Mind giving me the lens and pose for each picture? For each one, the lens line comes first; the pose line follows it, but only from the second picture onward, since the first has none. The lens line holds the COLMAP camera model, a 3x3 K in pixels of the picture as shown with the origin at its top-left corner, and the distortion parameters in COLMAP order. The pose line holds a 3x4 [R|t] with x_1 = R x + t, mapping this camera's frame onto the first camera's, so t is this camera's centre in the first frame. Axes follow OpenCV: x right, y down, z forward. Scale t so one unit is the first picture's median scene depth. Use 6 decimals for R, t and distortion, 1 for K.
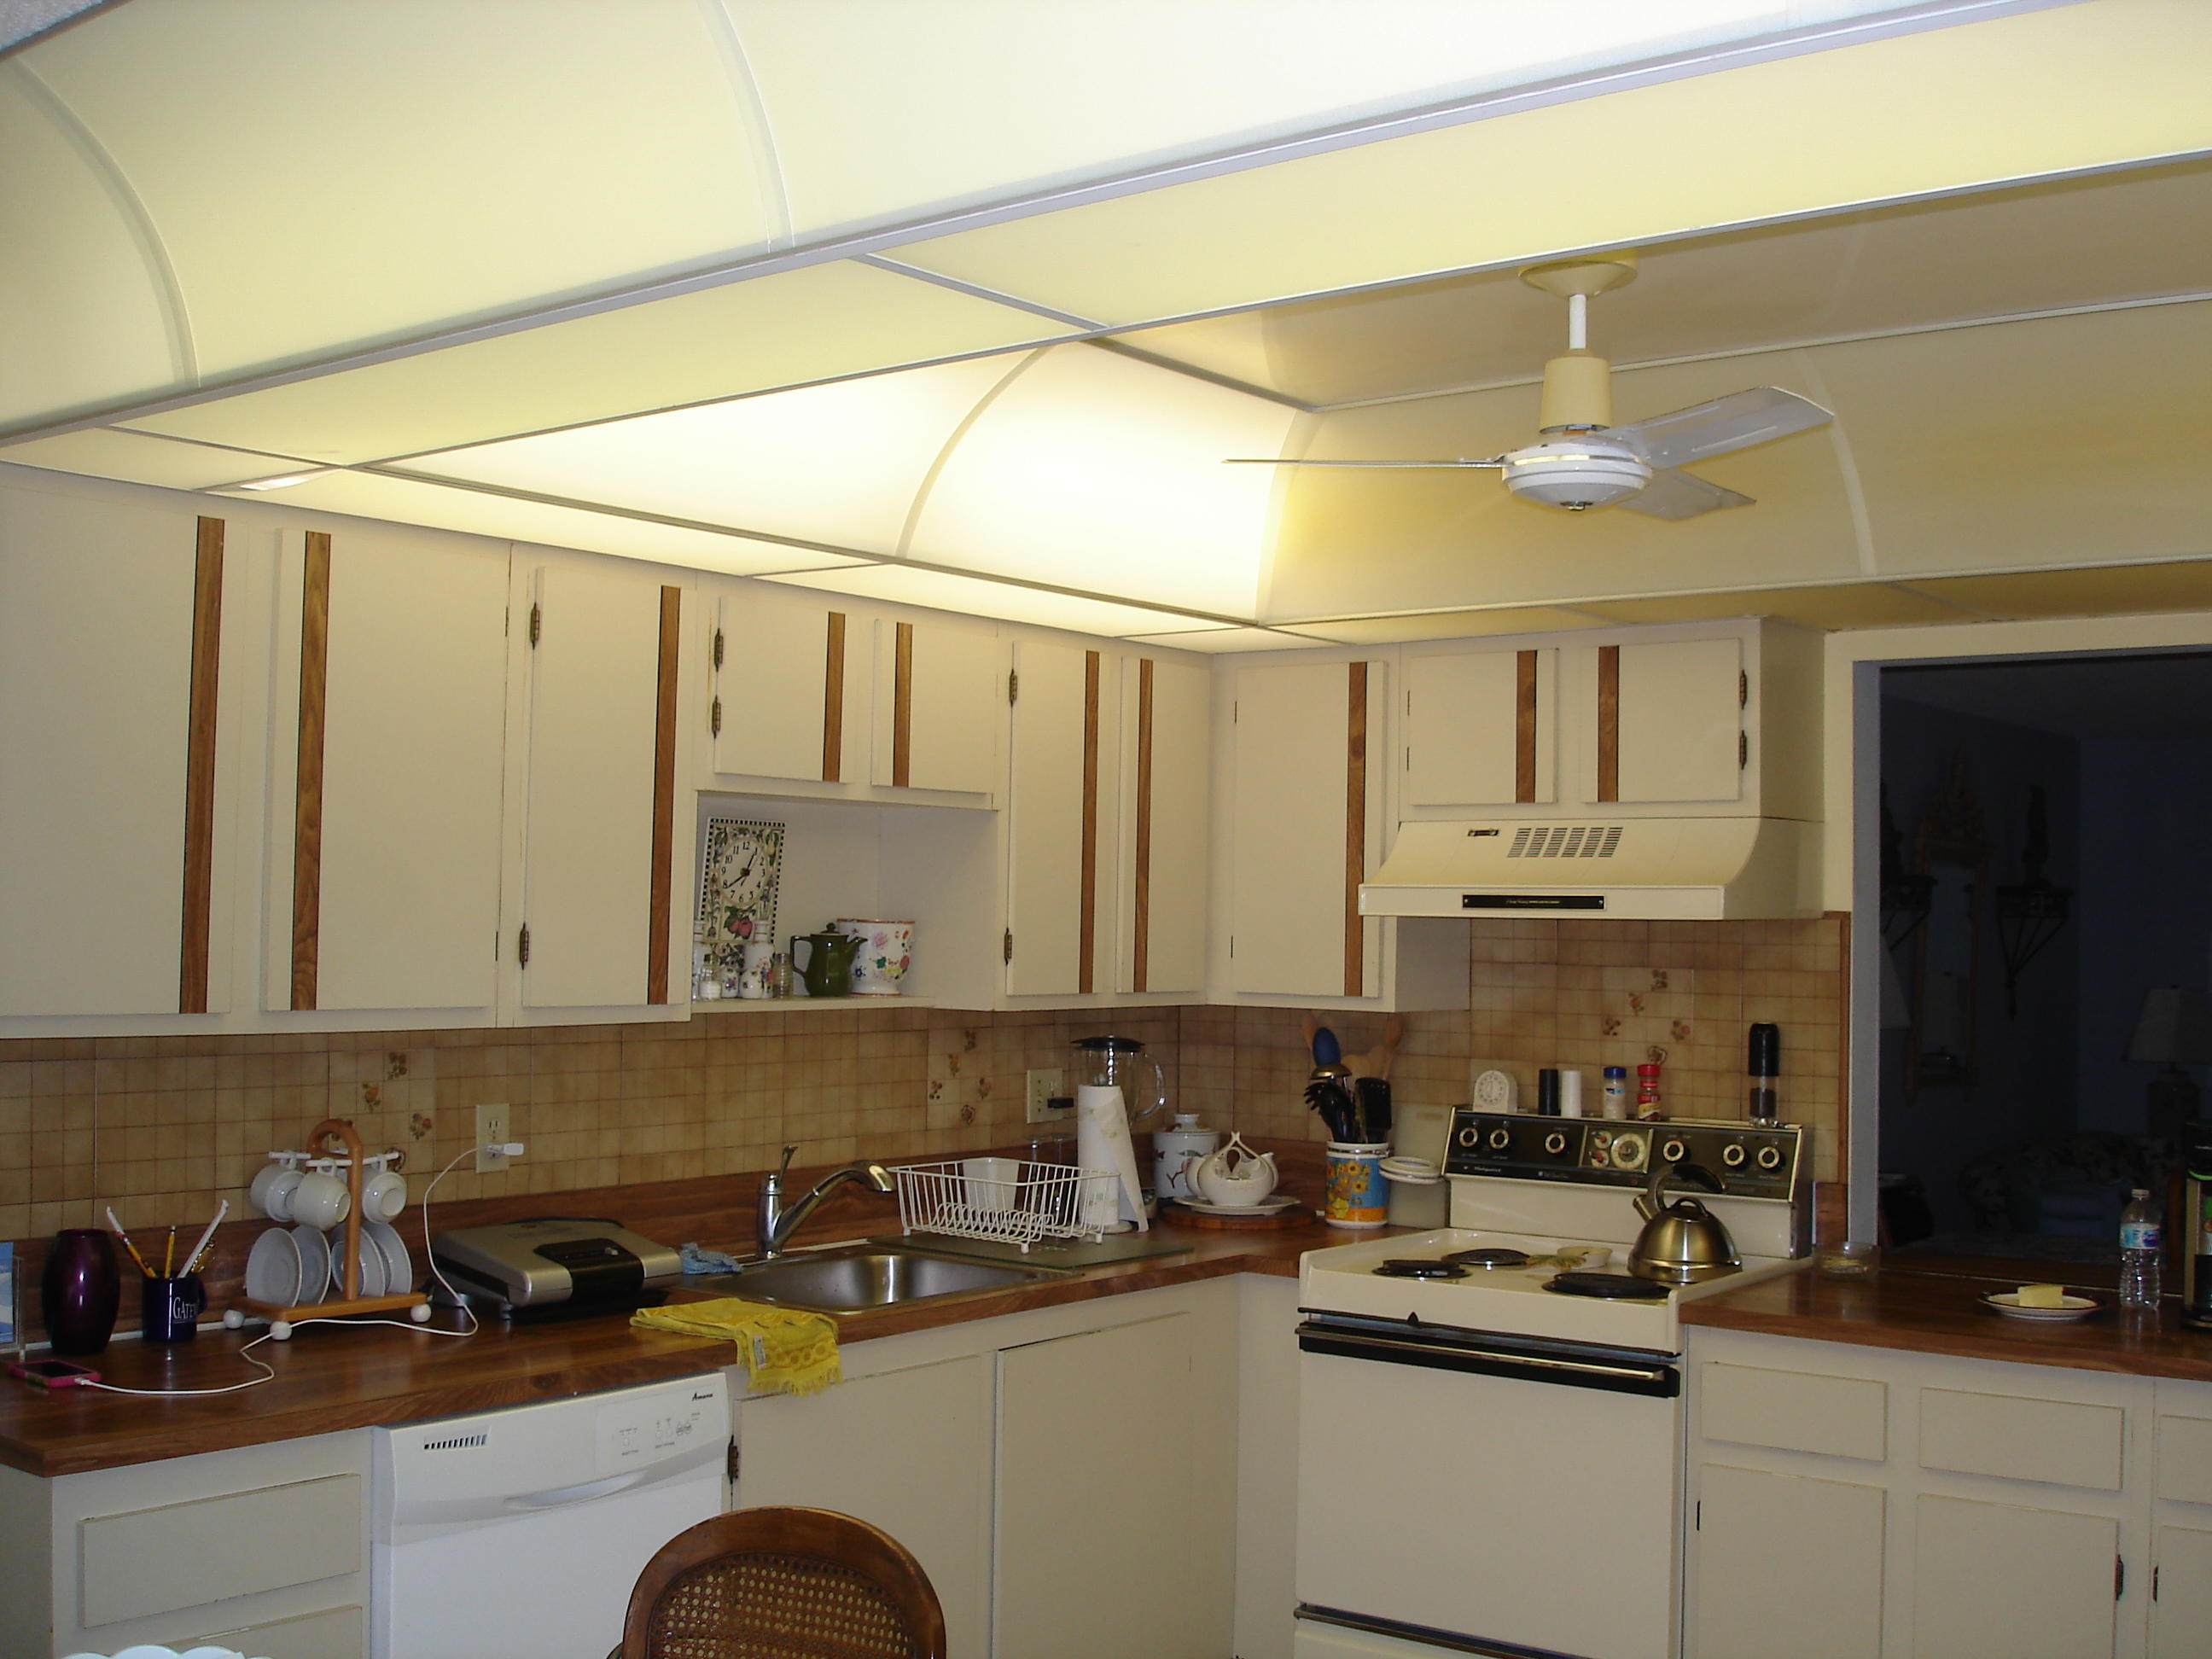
lens RADIAL K [[2473.8, 0, 1106.0], [0, 2473.8, 829.5], [0, 0, 1]] dist [-0.024659, -0.310837]
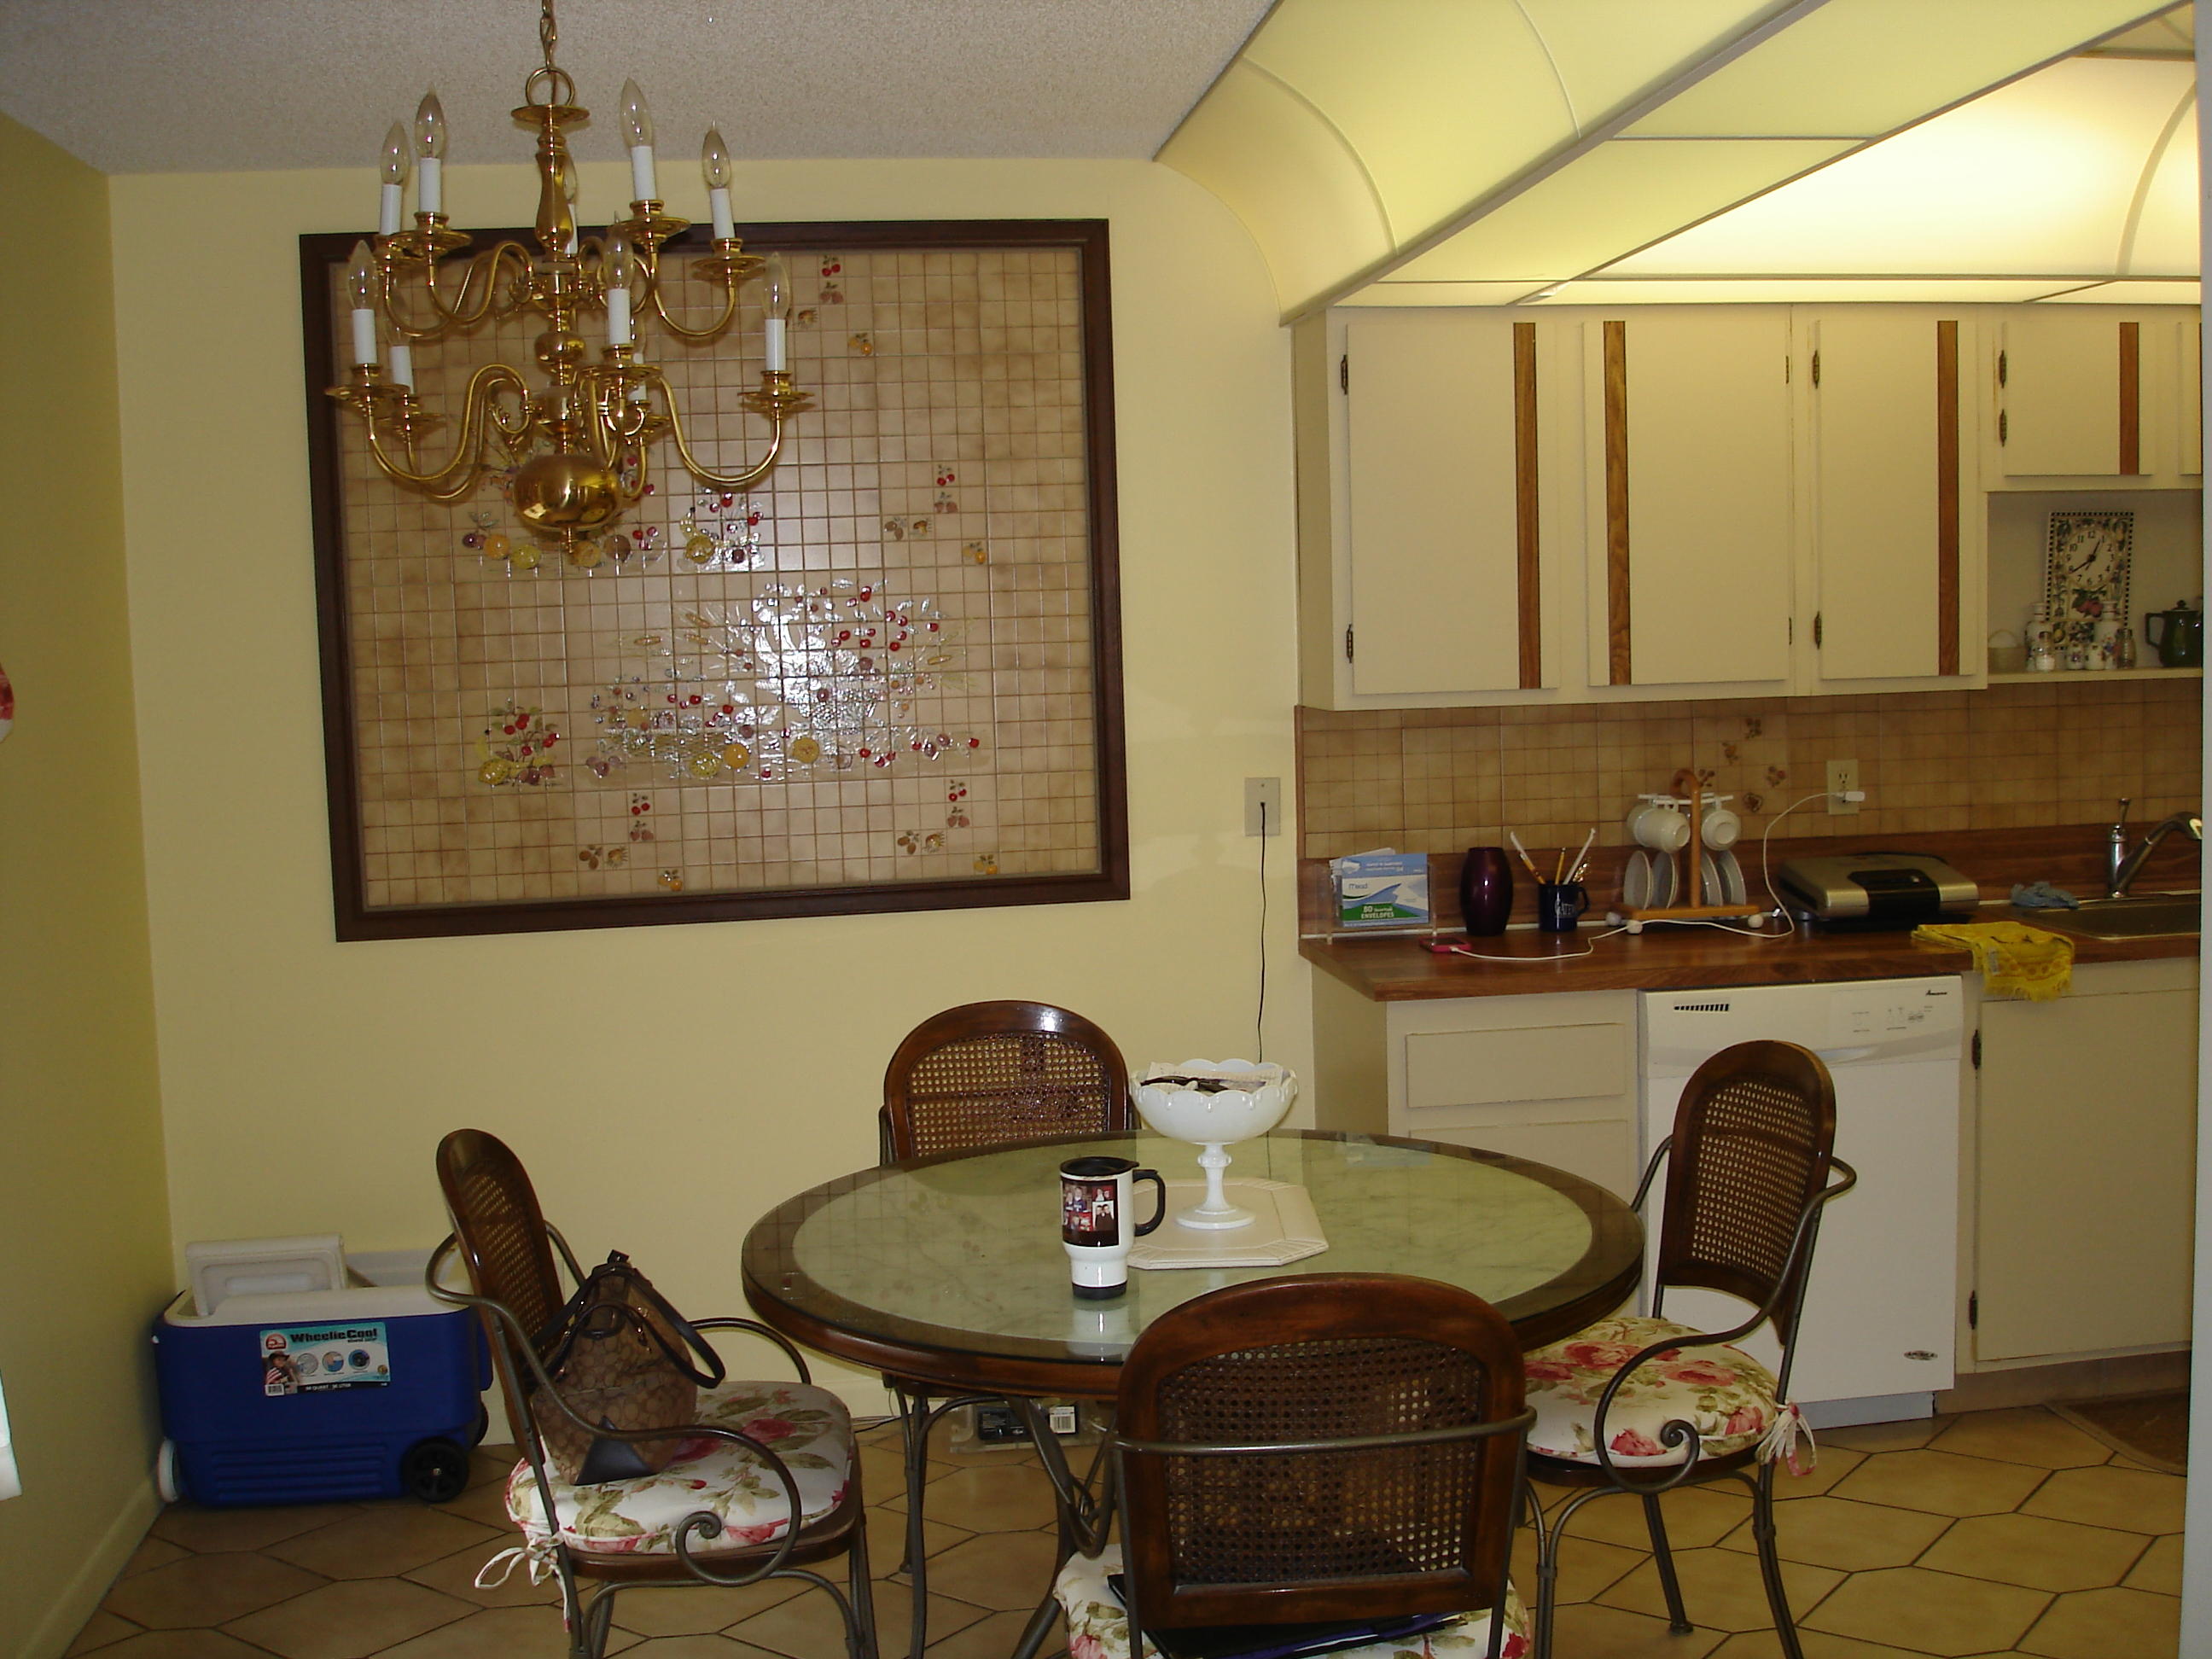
lens RADIAL K [[2473.8, 0, 1106.0], [0, 2473.8, 829.5], [0, 0, 1]] dist [-0.024659, -0.310837]
pose [[0.709237, 0.020172, -0.704681, 0.383578], [0.067291, 0.993089, 0.096154, 0.003600], [0.701751, -0.115615, 0.702978, -0.133248]]
